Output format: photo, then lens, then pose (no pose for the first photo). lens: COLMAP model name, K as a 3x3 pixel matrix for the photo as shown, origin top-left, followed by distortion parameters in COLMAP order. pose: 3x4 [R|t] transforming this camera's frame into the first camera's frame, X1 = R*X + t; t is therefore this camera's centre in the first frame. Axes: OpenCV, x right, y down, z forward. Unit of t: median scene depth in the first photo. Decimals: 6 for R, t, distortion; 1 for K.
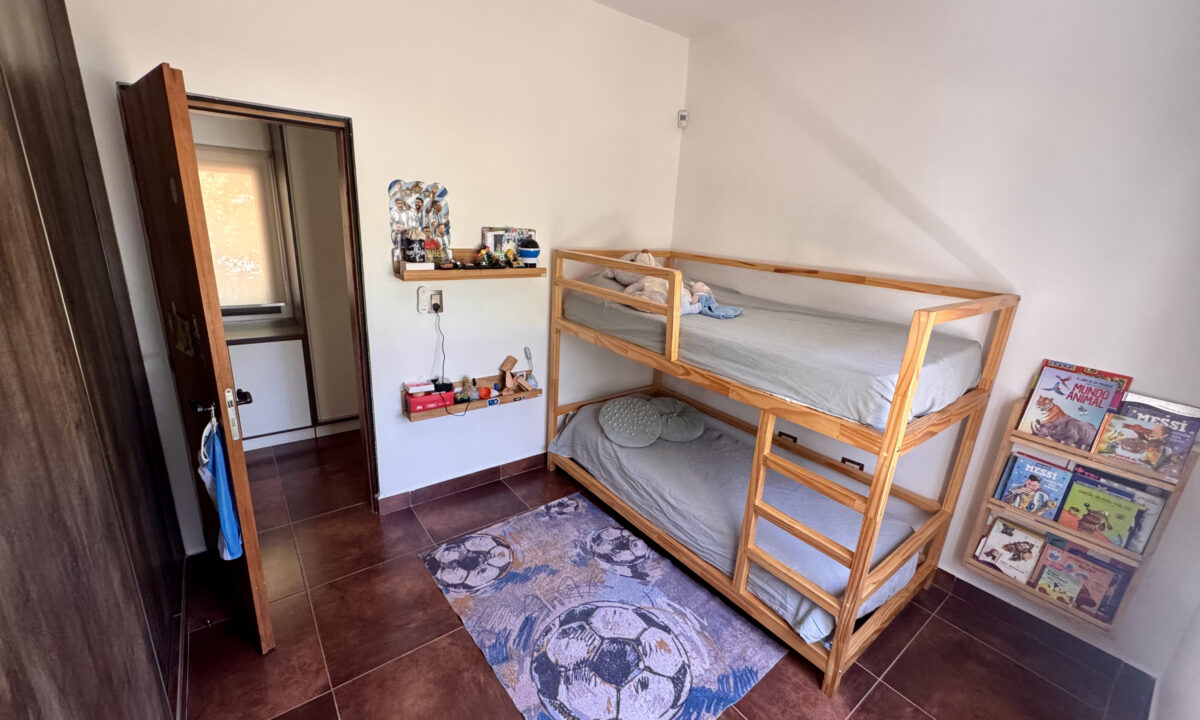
lens RADIAL K [[482.3, 0, 599.9], [0, 482.3, 357.5], [0, 0, 1]] dist [0.001214, -0.000093]
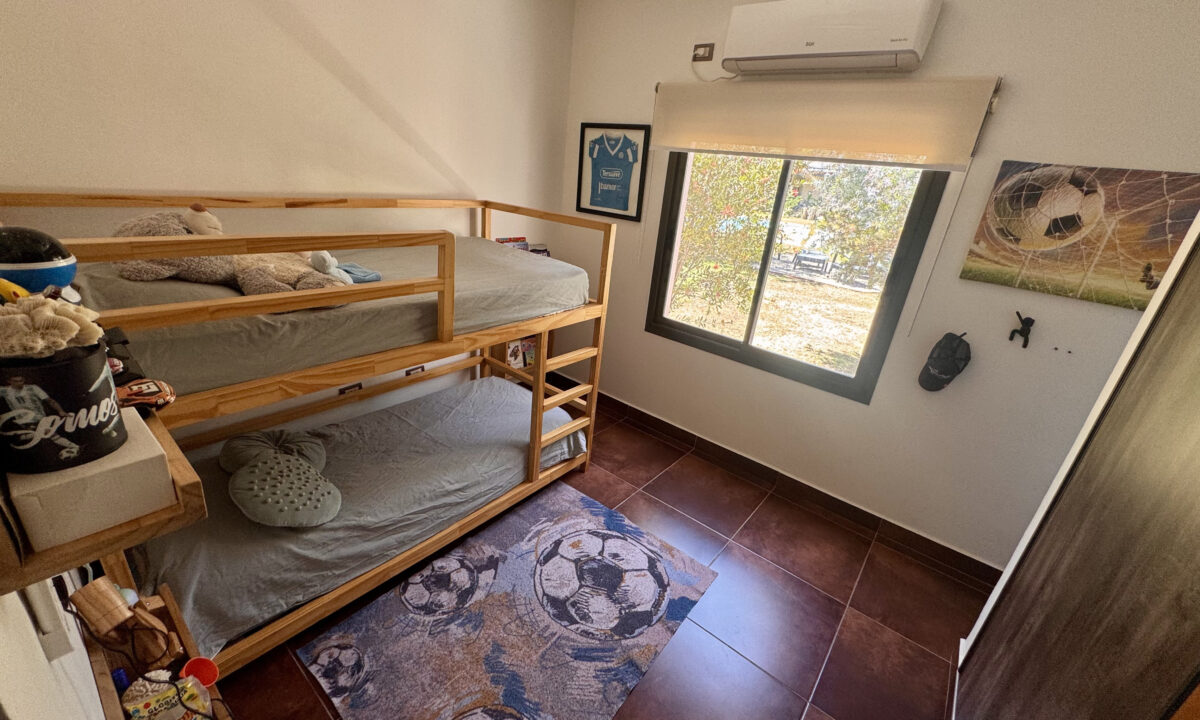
lens RADIAL K [[482.3, 0, 597.5], [0, 482.3, 359.6], [0, 0, 1]] dist [0.001214, -0.000093]
pose [[-0.215431, -0.437331, 0.873115, -0.680506], [0.170914, 0.863422, 0.474647, -0.332946], [-0.961446, 0.251482, -0.111262, 0.913637]]
